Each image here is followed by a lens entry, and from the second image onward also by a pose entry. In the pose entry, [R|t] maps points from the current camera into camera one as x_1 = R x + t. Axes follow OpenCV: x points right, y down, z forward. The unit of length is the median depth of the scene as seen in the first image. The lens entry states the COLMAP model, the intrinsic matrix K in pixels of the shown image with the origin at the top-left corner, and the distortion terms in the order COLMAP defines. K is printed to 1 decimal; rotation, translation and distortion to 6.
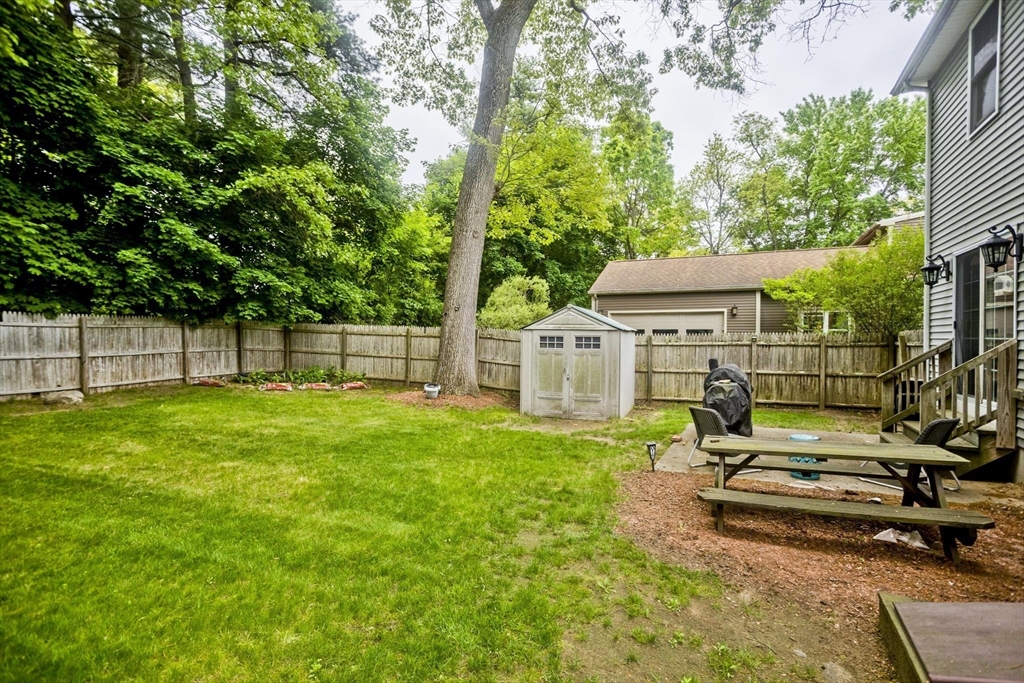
lens RADIAL K [[502.6, 0, 511.9], [0, 502.6, 335.3], [0, 0, 1]] dist [-0.044379, 0.032679]
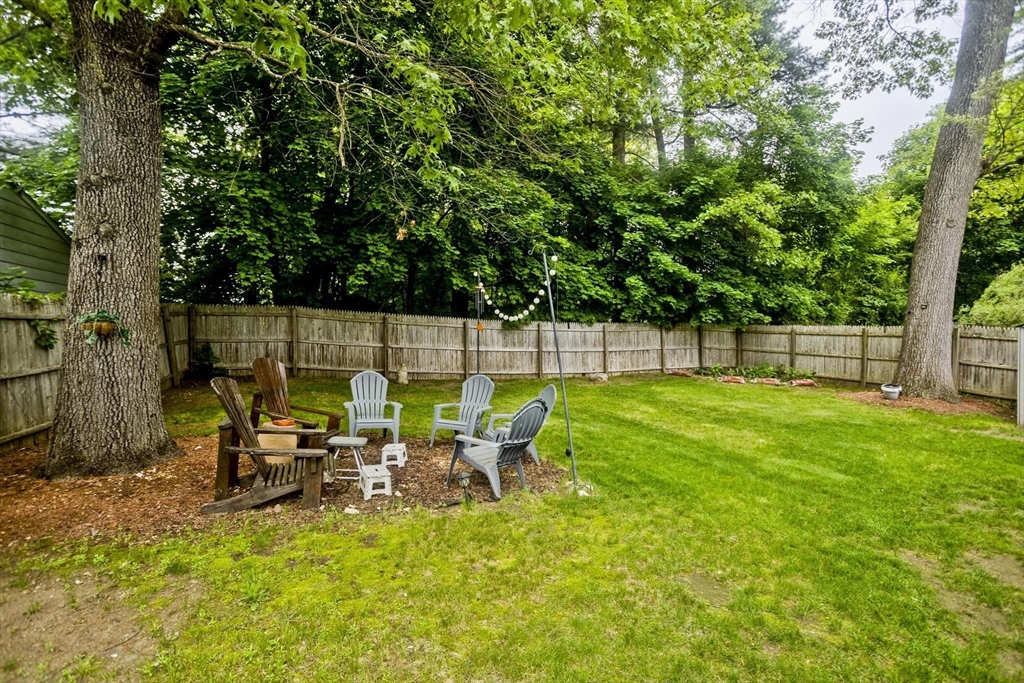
lens RADIAL K [[502.6, 0, 511.9], [0, 502.6, 335.3], [0, 0, 1]] dist [-0.044379, 0.032679]
pose [[0.670074, -0.006210, -0.742268, 0.054099], [0.005638, 0.999979, -0.003276, -0.000412], [0.742273, -0.001990, 0.670095, -0.169854]]
